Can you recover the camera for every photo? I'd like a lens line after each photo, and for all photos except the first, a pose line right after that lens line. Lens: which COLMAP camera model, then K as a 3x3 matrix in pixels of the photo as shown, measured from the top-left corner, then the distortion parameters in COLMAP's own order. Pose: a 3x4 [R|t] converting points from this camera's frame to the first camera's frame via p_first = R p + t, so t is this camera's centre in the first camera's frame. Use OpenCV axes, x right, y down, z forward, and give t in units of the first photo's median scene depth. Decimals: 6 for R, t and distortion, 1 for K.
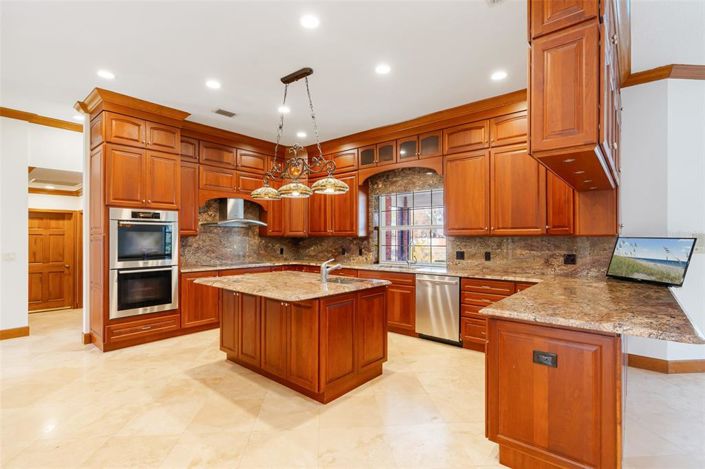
lens RADIAL K [[328.9, 0, 350.9], [0, 328.9, 238.2], [0, 0, 1]] dist [0.000290, 0.000290]
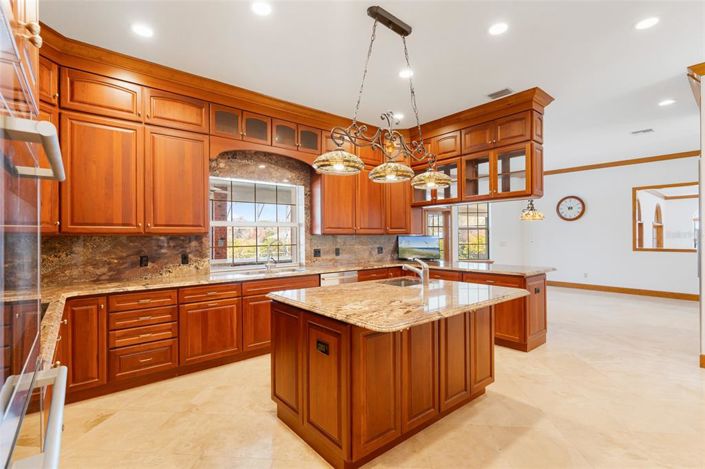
lens RADIAL K [[328.9, 0, 351.2], [0, 328.9, 237.5], [0, 0, 1]] dist [0.000290, 0.000290]
pose [[0.170806, -0.005999, 0.985286, -0.793934], [0.004318, 0.999976, 0.005340, -0.002995], [-0.985295, 0.003343, 0.170828, 0.822283]]
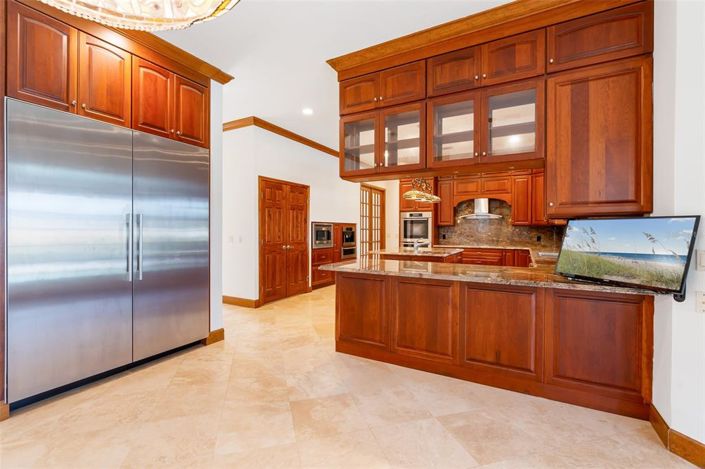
lens RADIAL K [[314.6, 0, 350.4], [0, 314.6, 233.4], [0, 0, 1]] dist [-0.007094, 0.002748]
pose [[0.198517, 0.011182, -0.980034, 1.140655], [-0.001942, 0.999937, 0.011015, 0.018337], [0.980096, -0.000283, 0.198526, 0.277461]]
